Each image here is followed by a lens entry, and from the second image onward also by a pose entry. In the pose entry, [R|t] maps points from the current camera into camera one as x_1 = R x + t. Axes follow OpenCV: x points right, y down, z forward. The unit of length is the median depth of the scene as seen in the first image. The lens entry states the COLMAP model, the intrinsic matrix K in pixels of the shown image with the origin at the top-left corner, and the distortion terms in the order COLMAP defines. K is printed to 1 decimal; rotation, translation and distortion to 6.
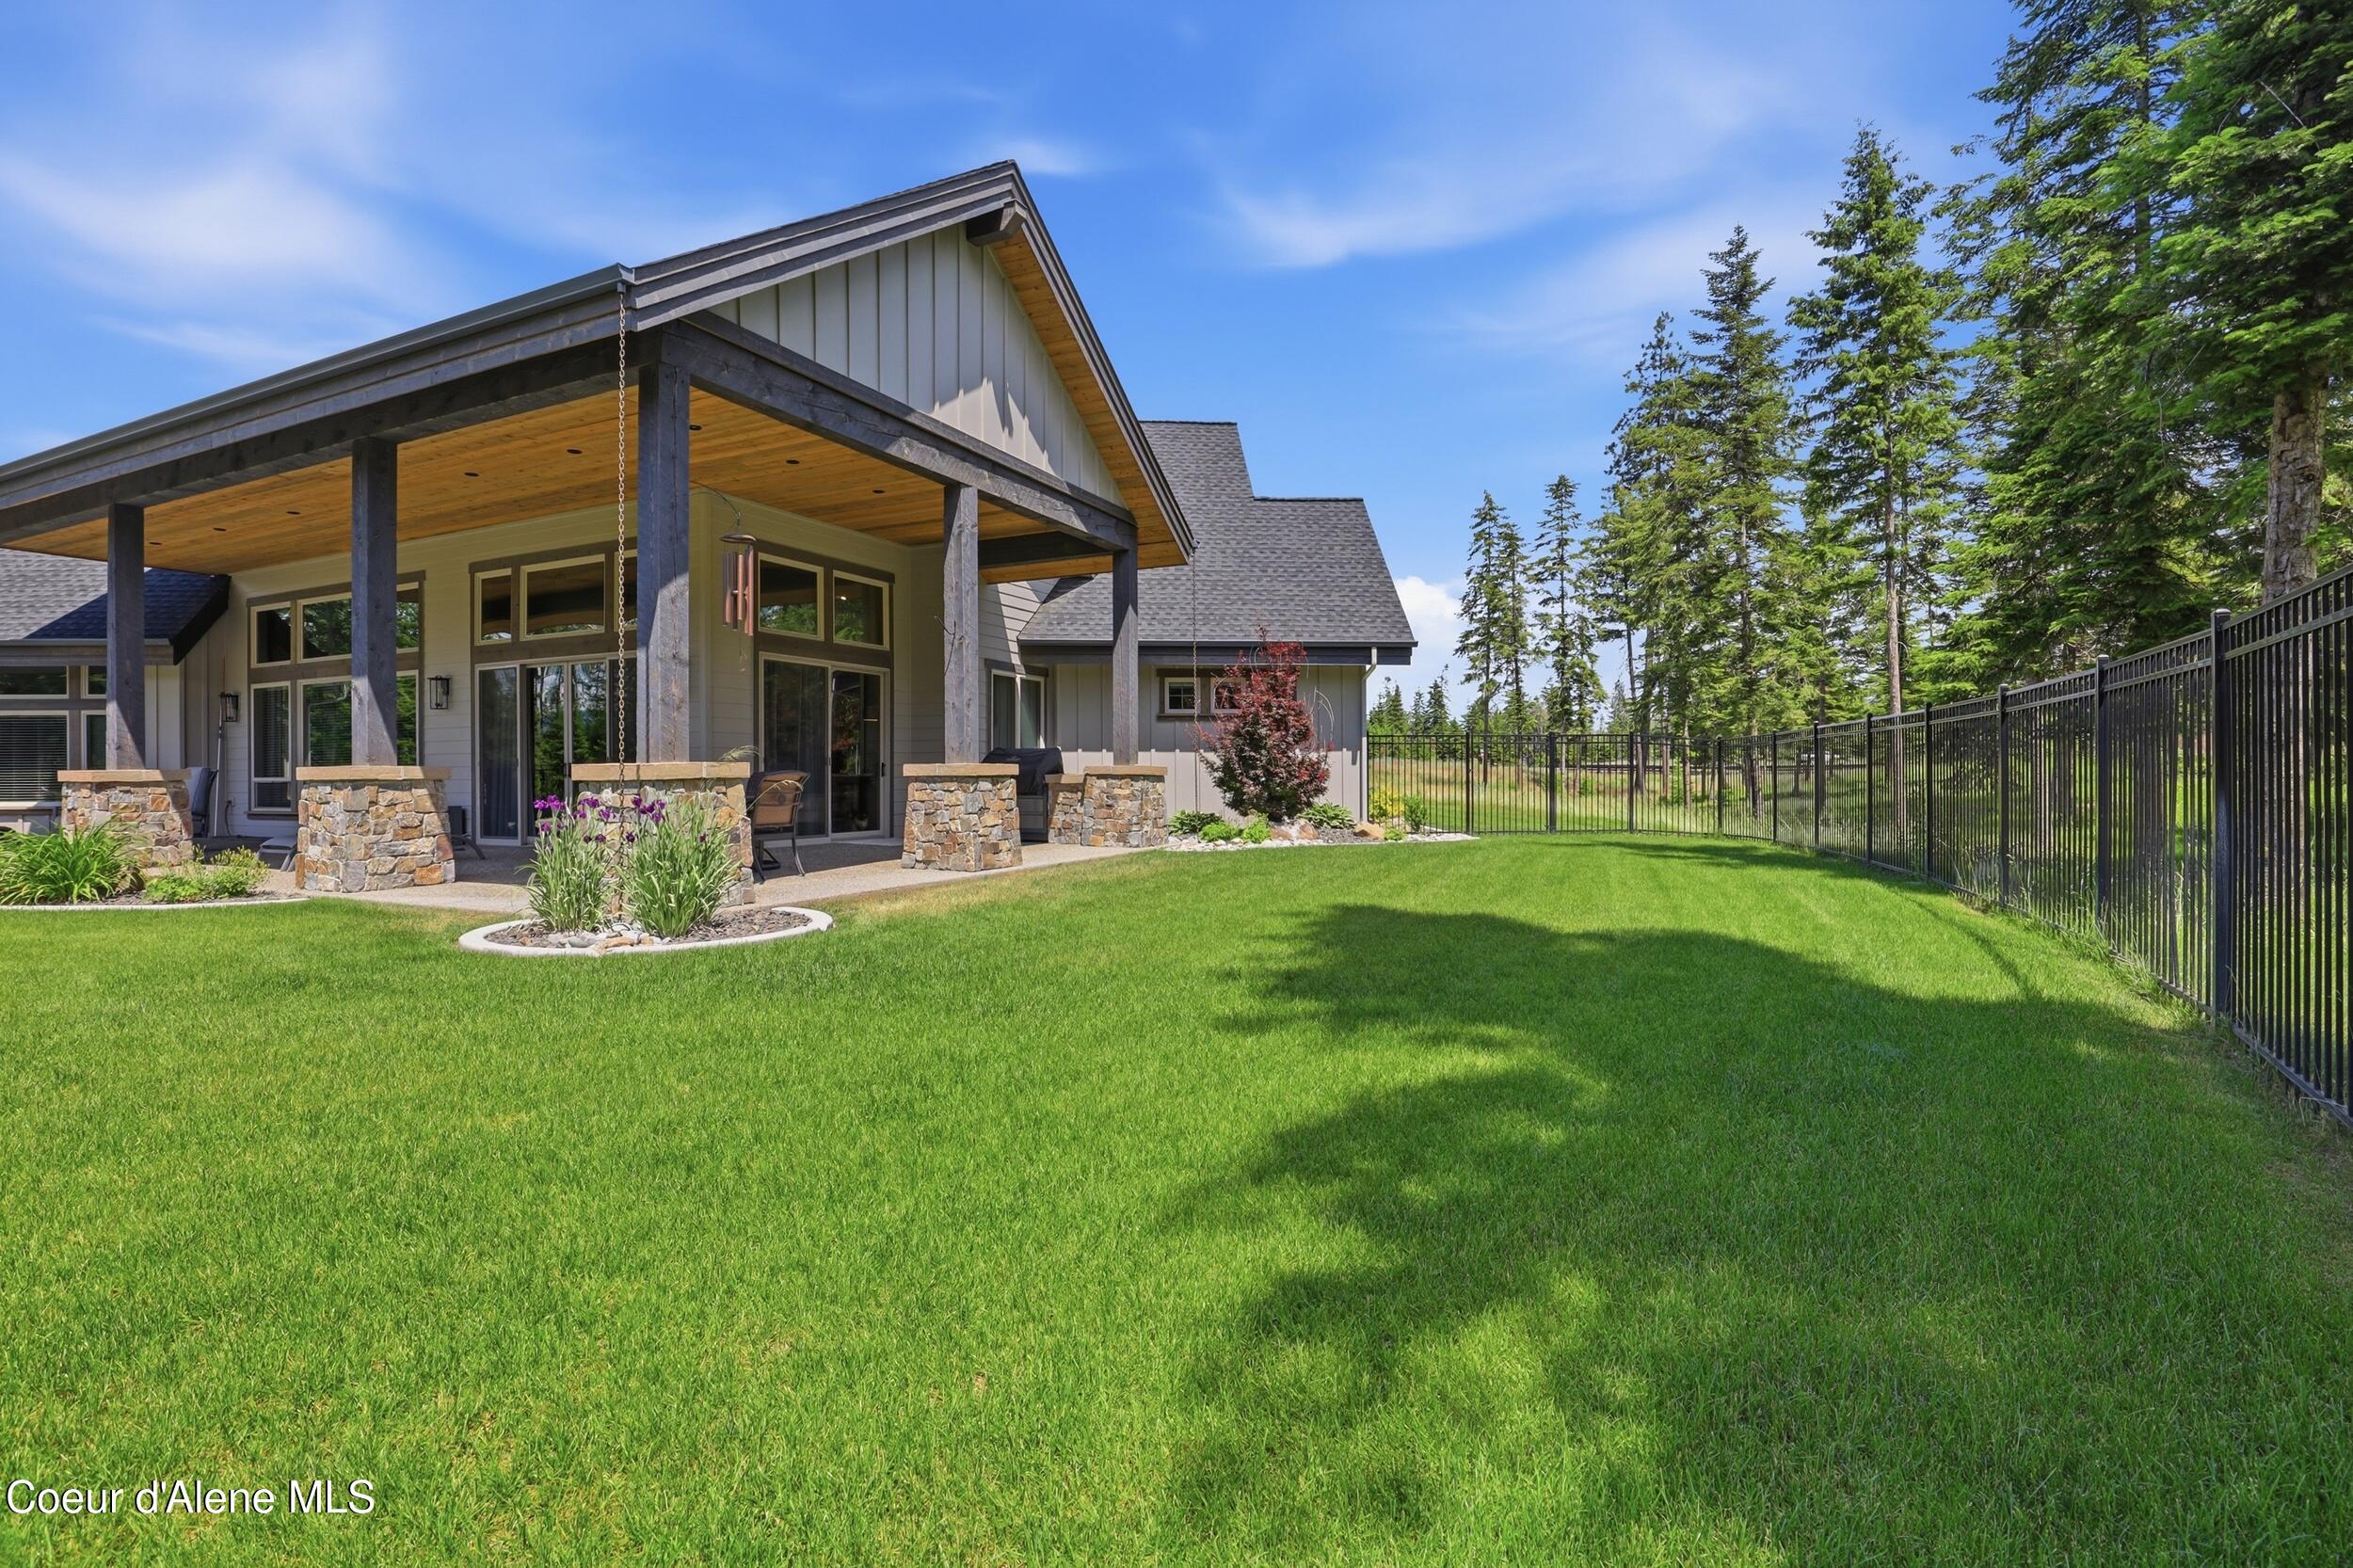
lens RADIAL K [[1082.6, 0, 1182.8], [0, 1082.6, 776.6], [0, 0, 1]] dist [-0.025188, 0.000703]
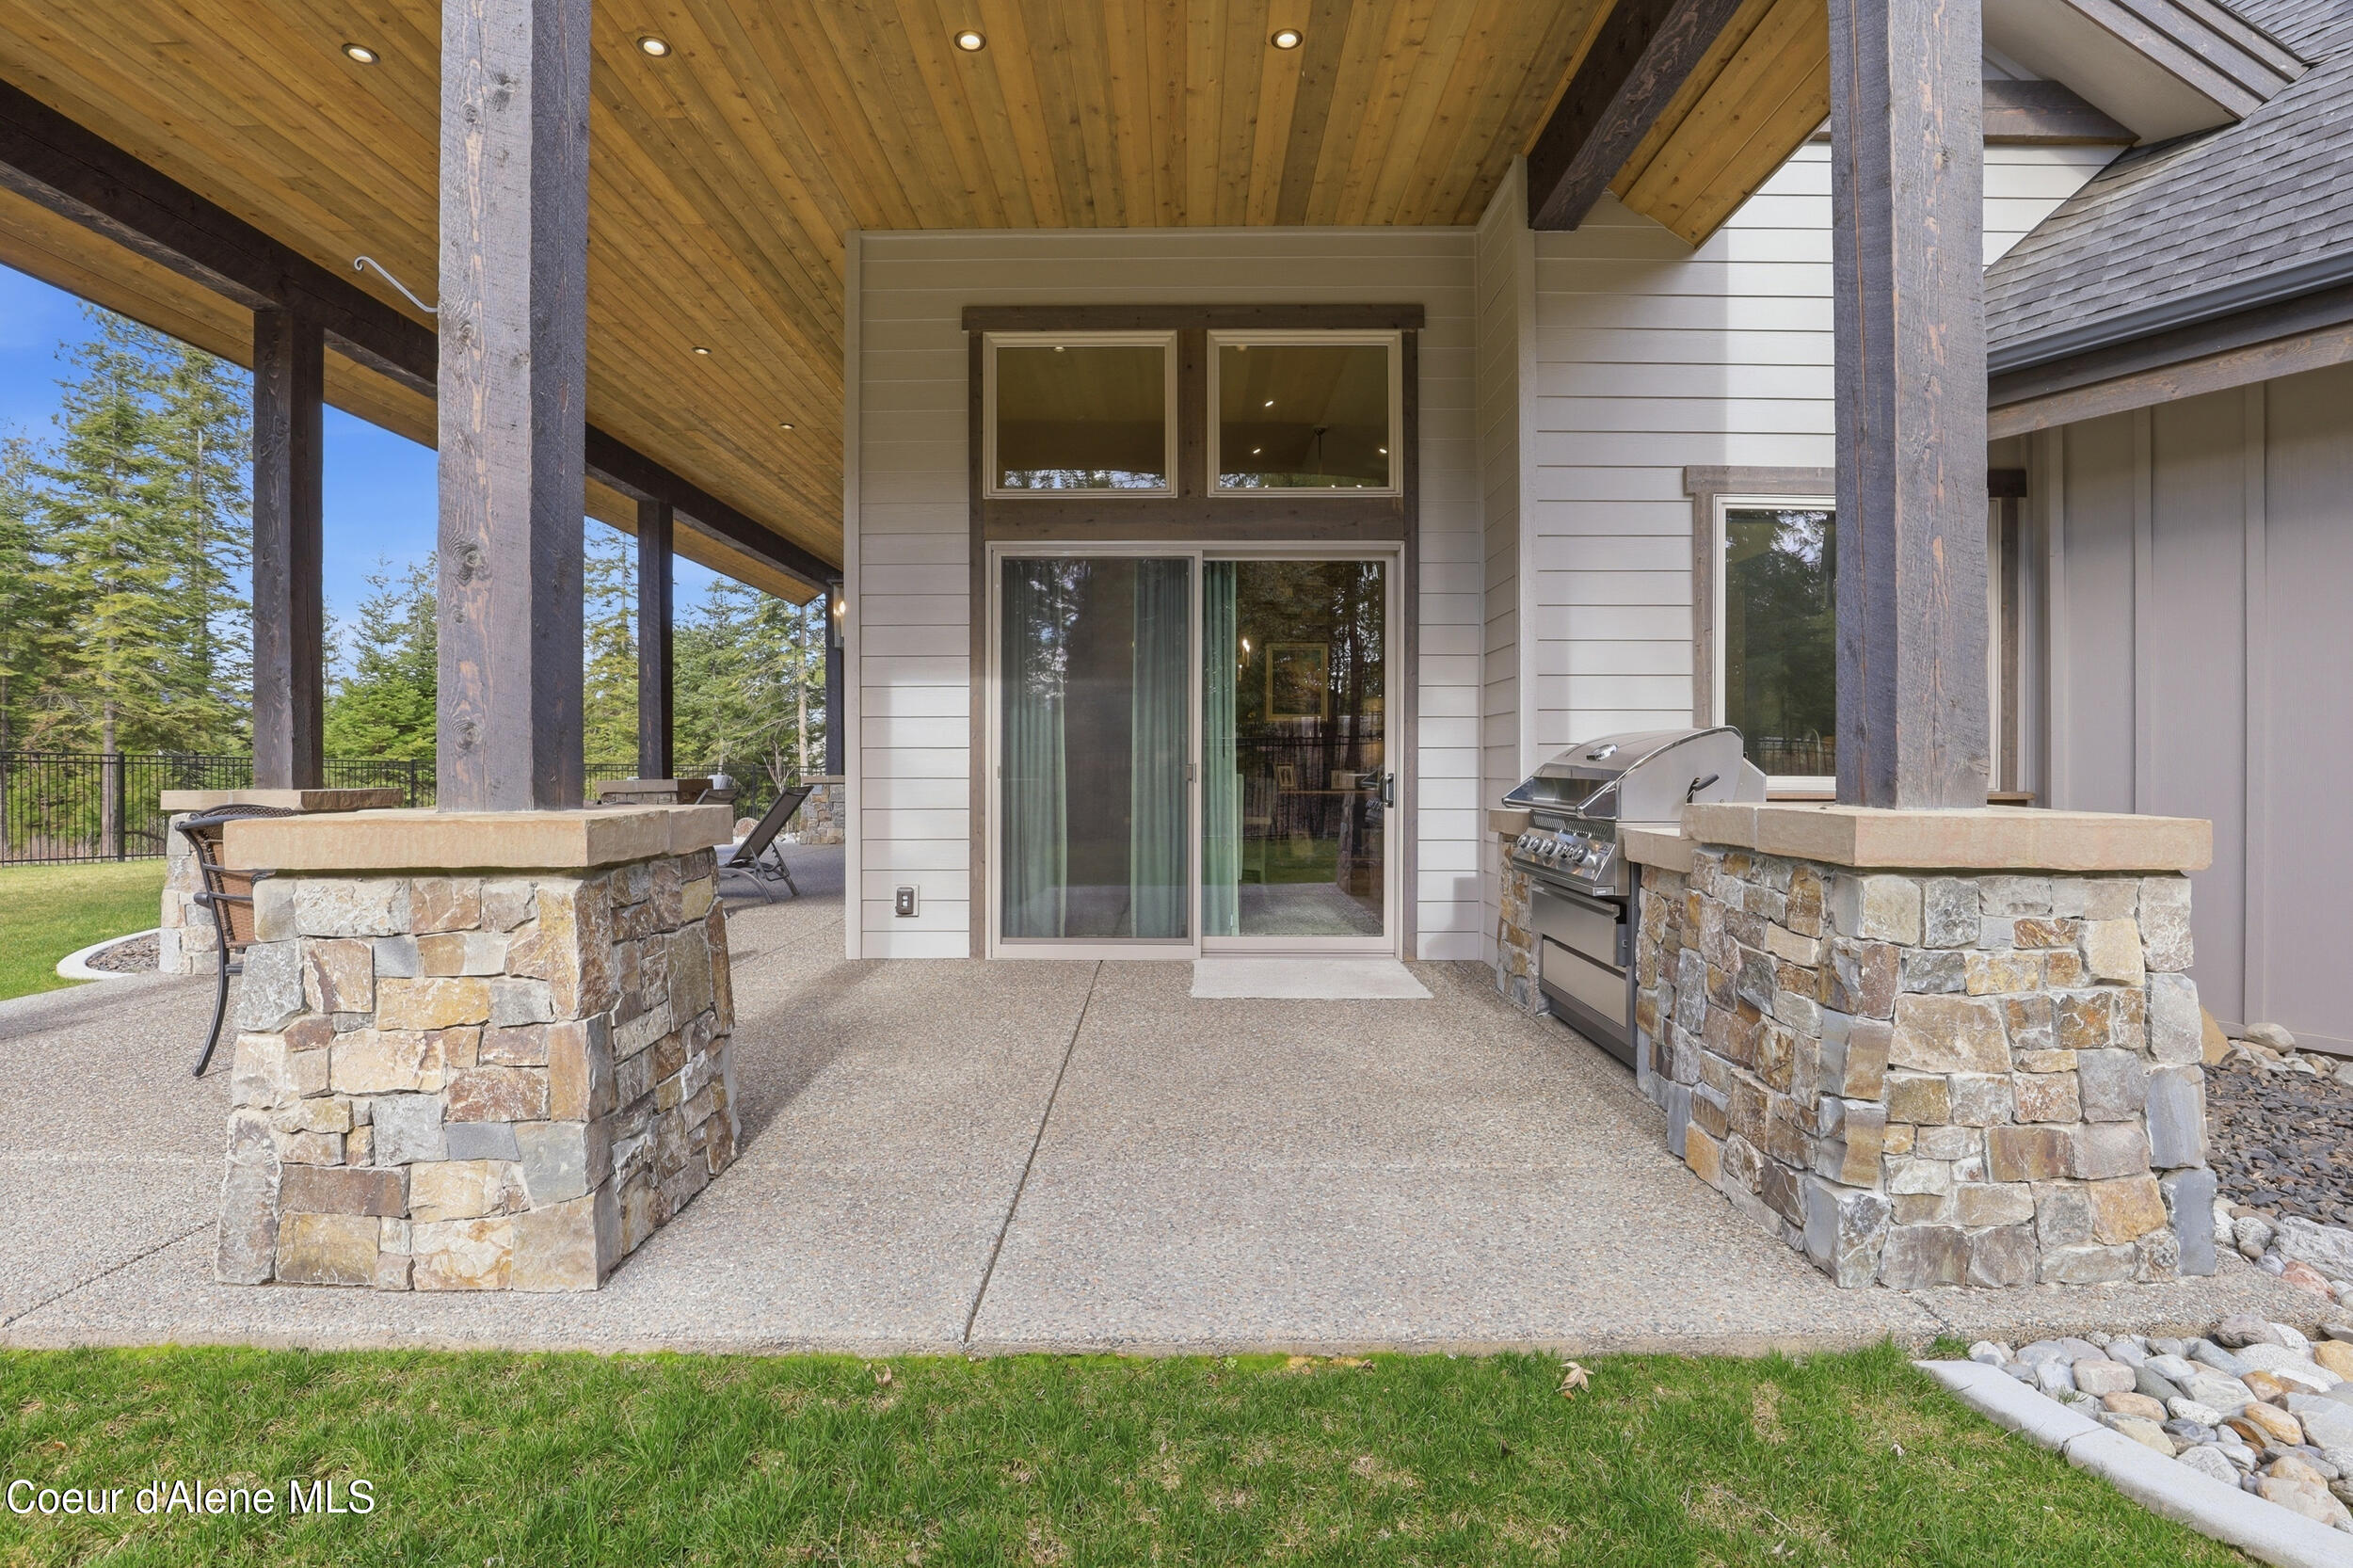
lens RADIAL K [[1082.6, 0, 1182.8], [0, 1082.6, 776.6], [0, 0, 1]] dist [-0.025188, 0.000703]
pose [[0.420979, 0.017896, -0.906894, 0.071126], [-0.003751, 0.999831, 0.017989, -0.019667], [0.907063, -0.004172, 0.420975, 0.817330]]
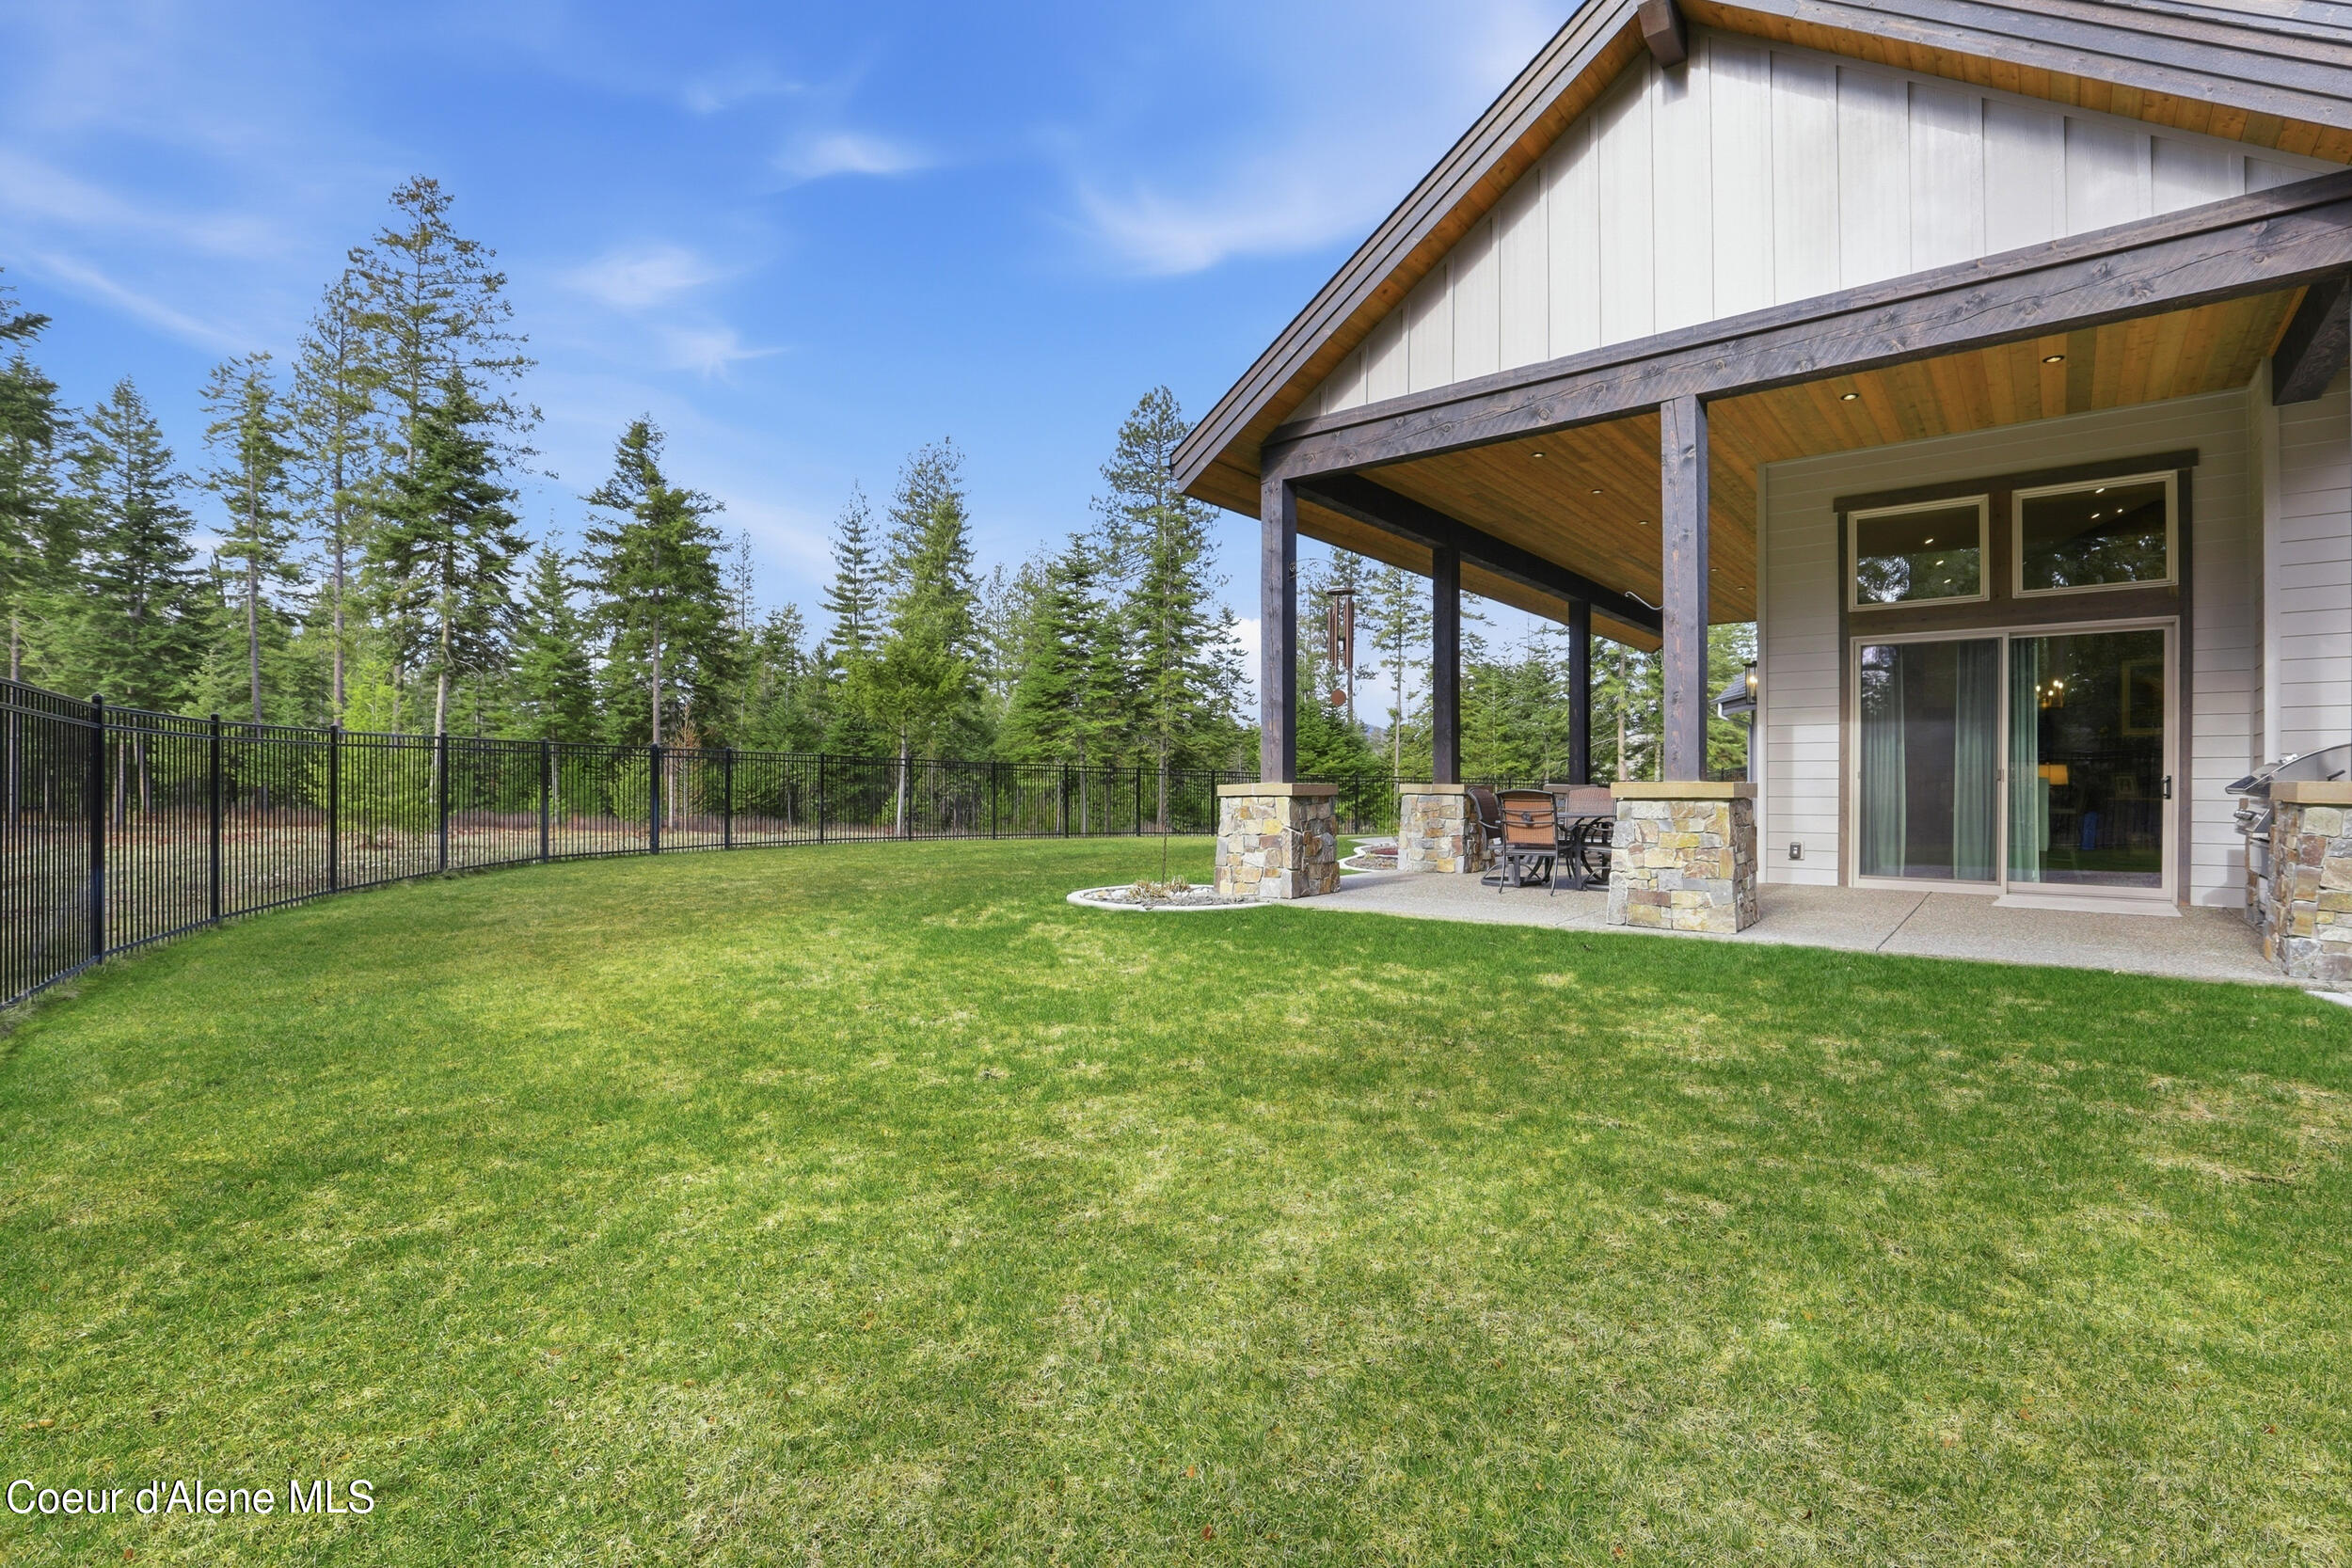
lens RADIAL K [[1082.0, 0, 1182.3], [0, 1082.0, 776.6], [0, 0, 1]] dist [-0.025188, 0.000703]
pose [[-0.248705, 0.001178, -0.968579, 0.457400], [-0.004312, 0.999988, 0.002323, -0.012125], [0.968570, 0.004755, -0.248697, 0.671351]]
